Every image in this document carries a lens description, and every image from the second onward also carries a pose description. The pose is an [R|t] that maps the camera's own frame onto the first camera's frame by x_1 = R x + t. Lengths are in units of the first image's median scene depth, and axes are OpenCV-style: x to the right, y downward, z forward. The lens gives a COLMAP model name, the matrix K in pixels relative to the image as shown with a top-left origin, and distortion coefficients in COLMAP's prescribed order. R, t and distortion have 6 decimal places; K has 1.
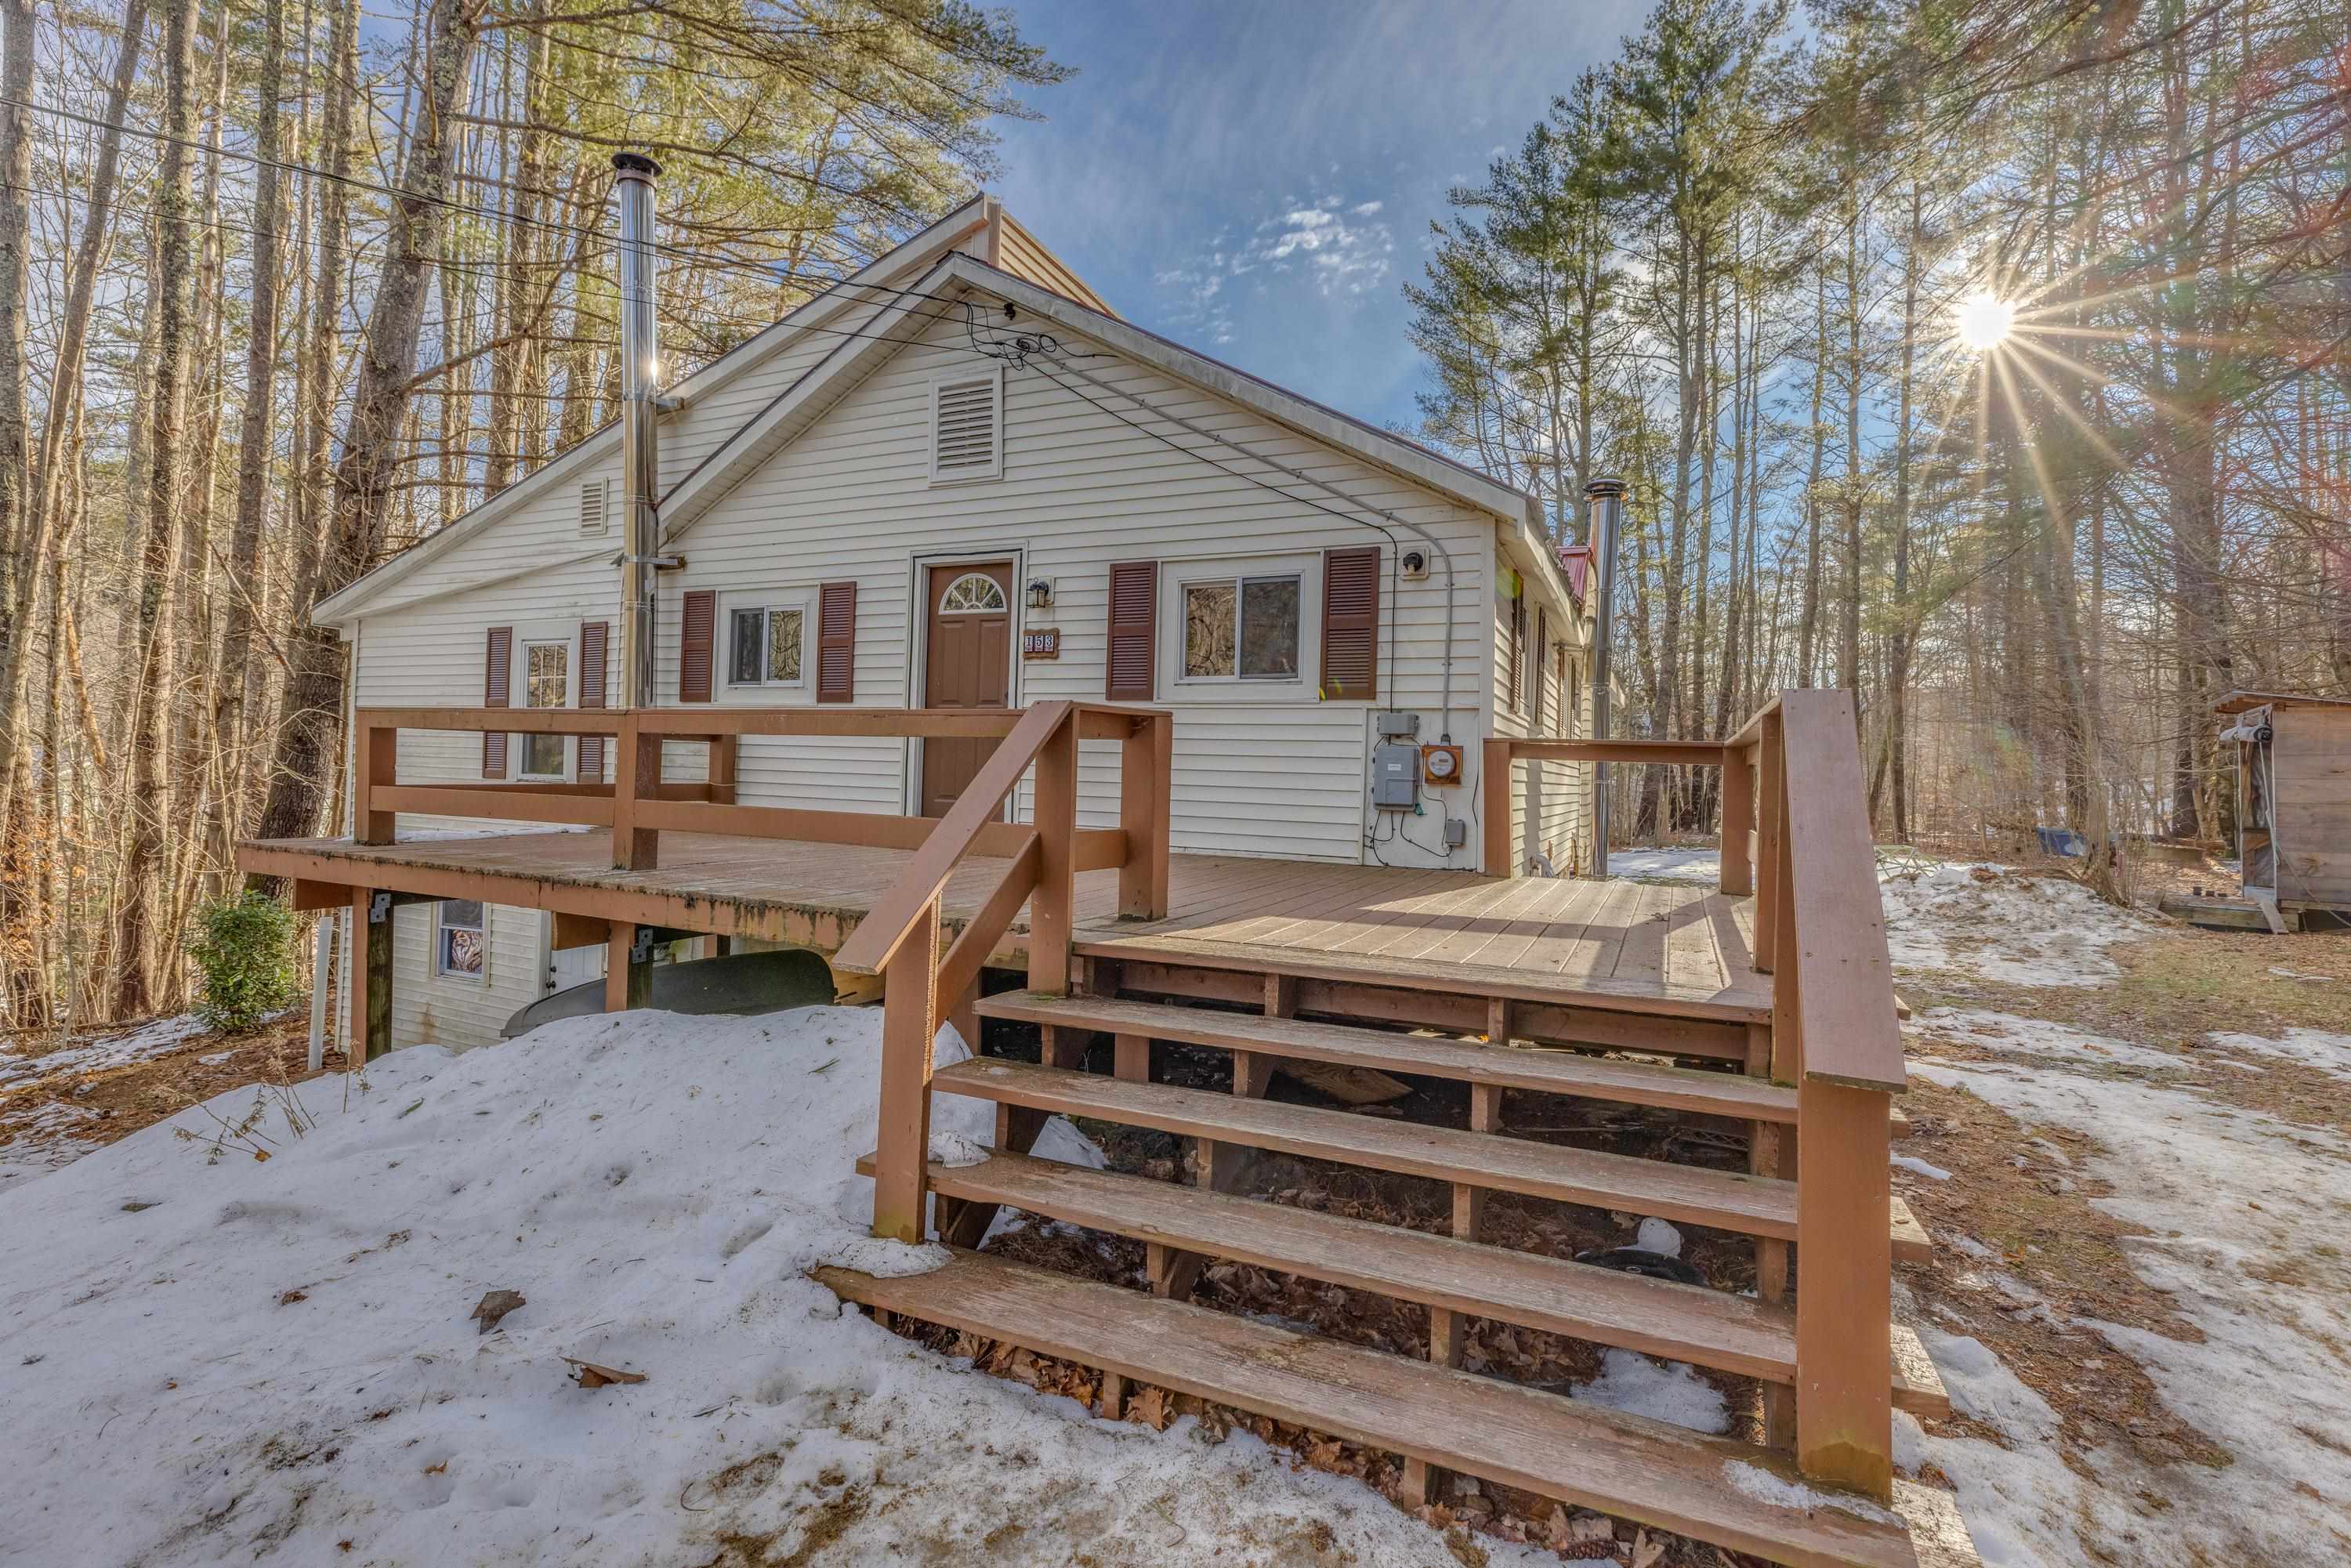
lens RADIAL K [[1051.0, 0, 1177.6], [0, 1051.0, 776.3], [0, 0, 1]] dist [0.005086, 0.000272]
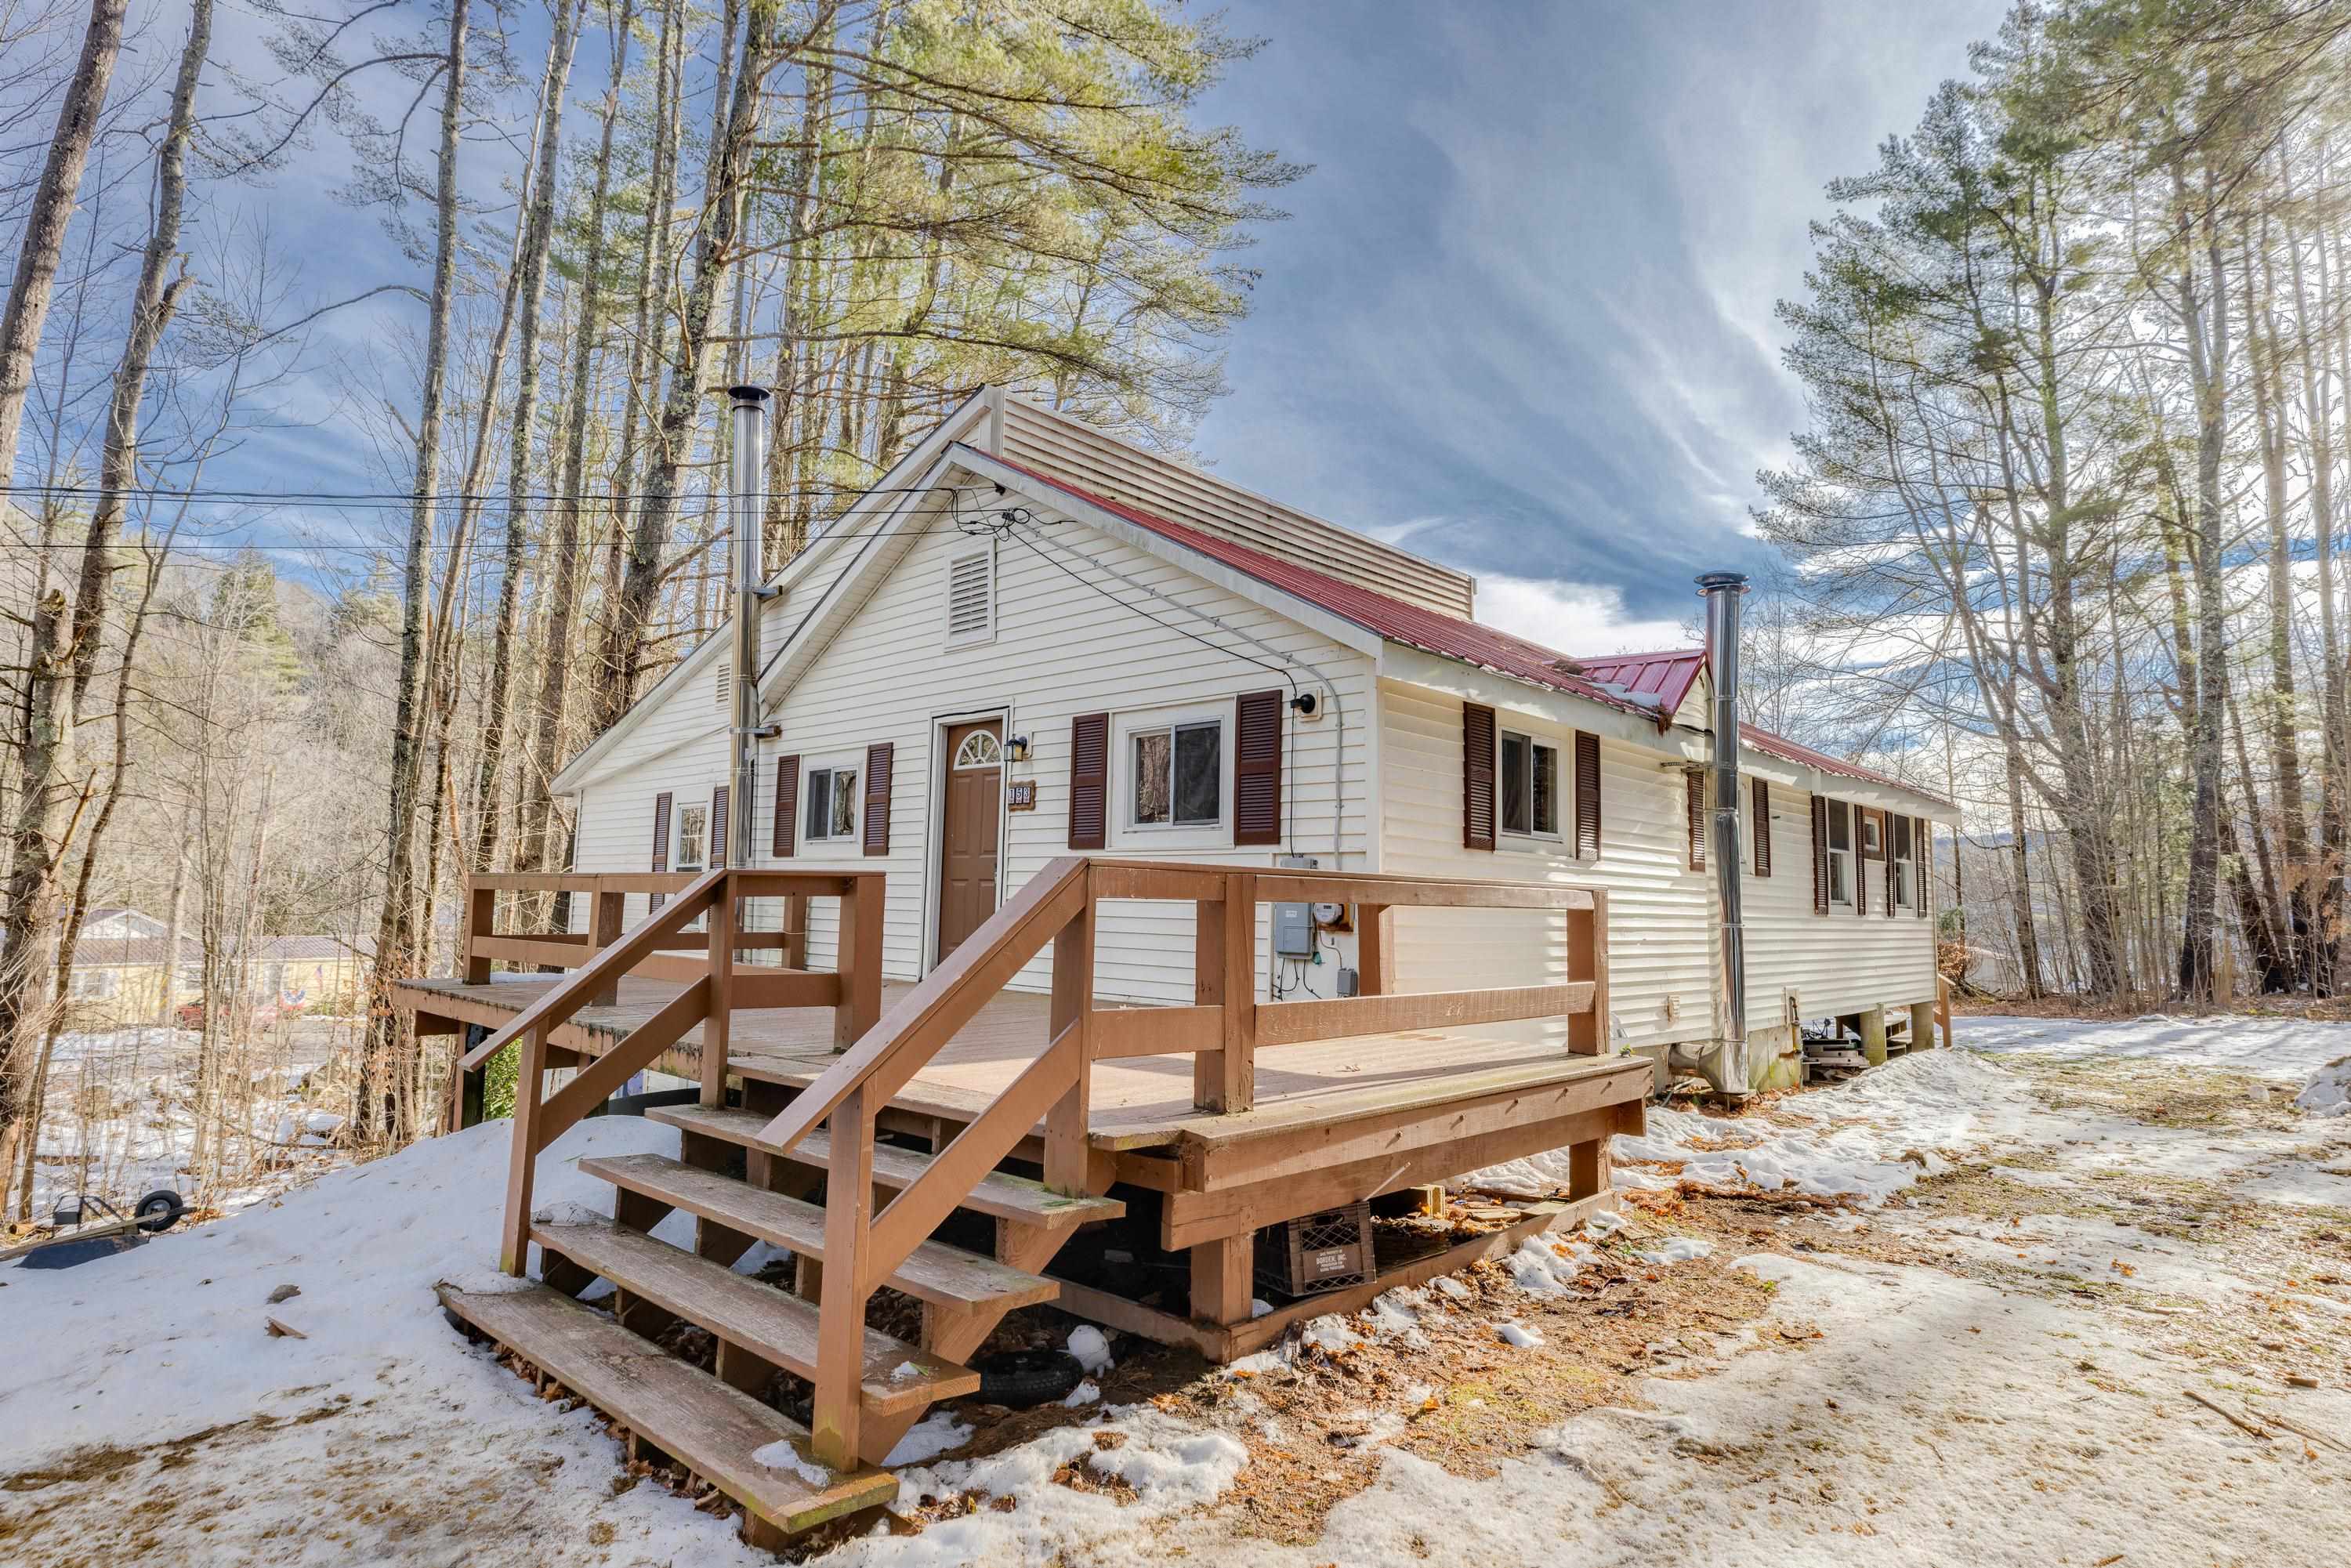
lens RADIAL K [[1256.1, 0, 1175.5], [0, 1256.1, 784.0], [0, 0, 1]] dist [0.001600, -0.000429]
pose [[0.945134, -0.041705, -0.324010, 0.385632], [0.007169, 0.994227, -0.107060, -0.003436], [0.326604, 0.098864, 0.939976, -0.107981]]
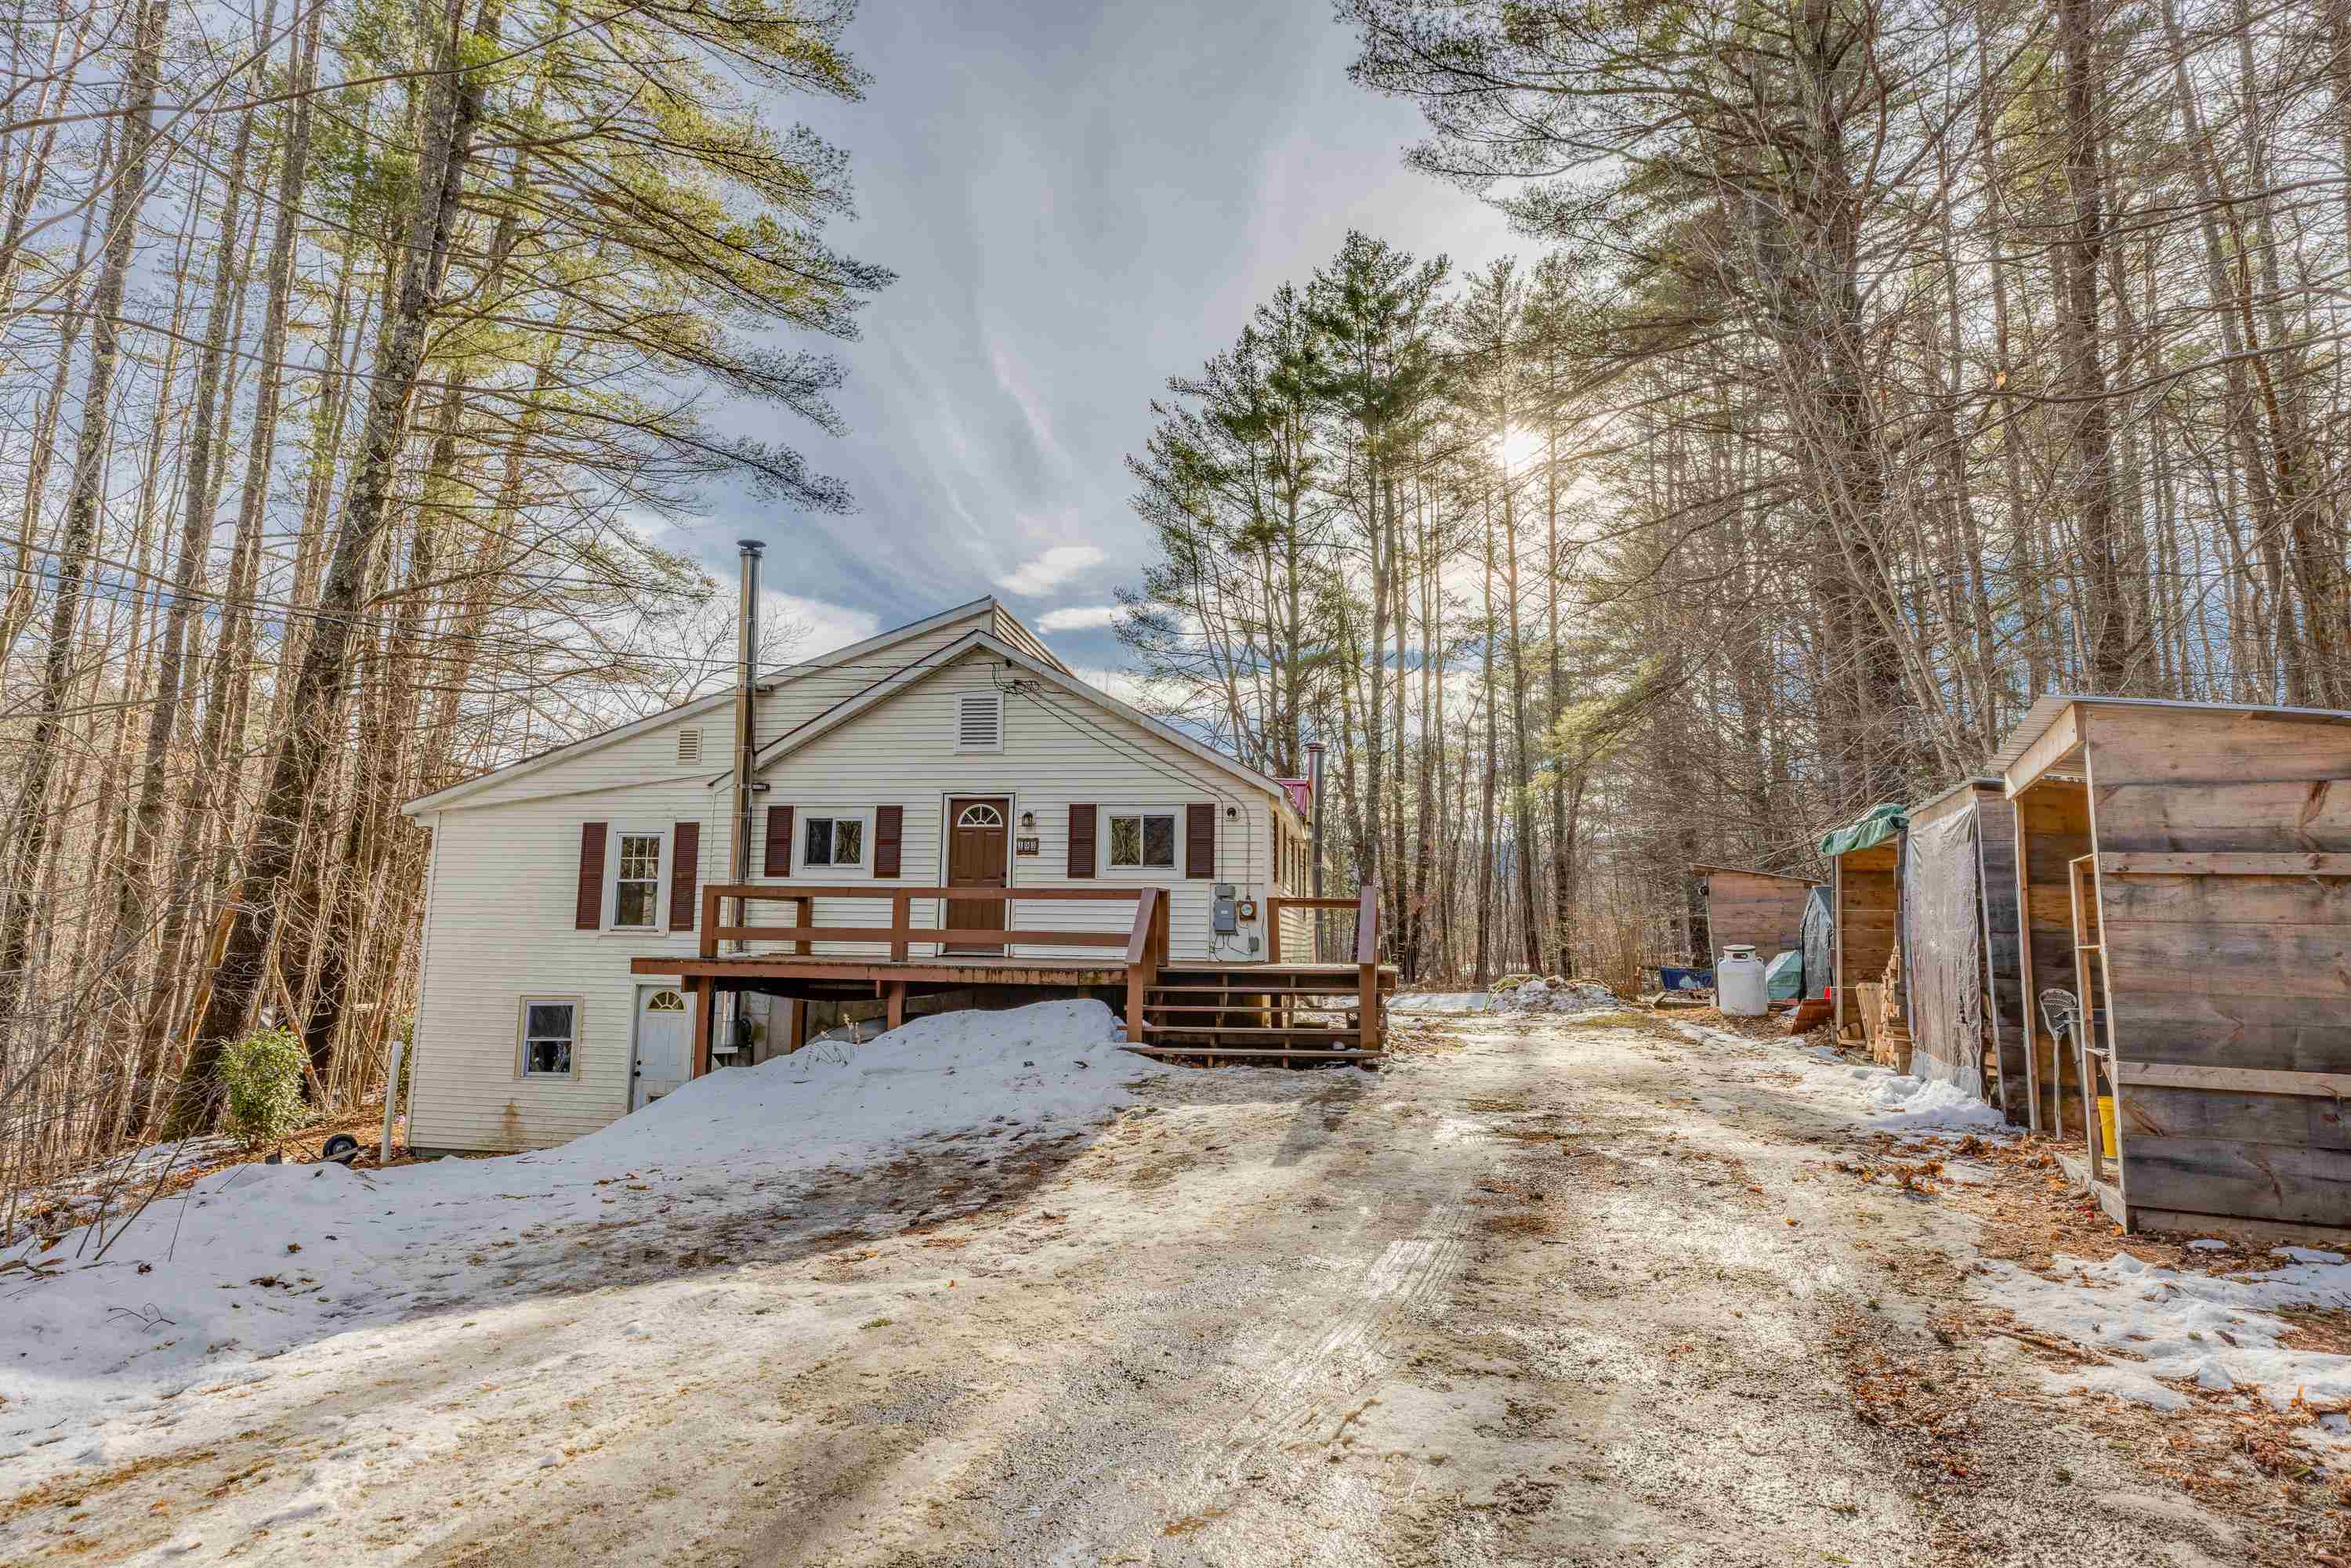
lens RADIAL K [[1321.7, 0, 1177.0], [0, 1321.7, 775.1], [0, 0, 1]] dist [0.003805, 0.000197]
pose [[0.961194, 0.018966, 0.275219, -0.472683], [0.015000, 0.992565, -0.120786, 0.028773], [-0.275464, 0.120227, 0.953764, -1.159426]]
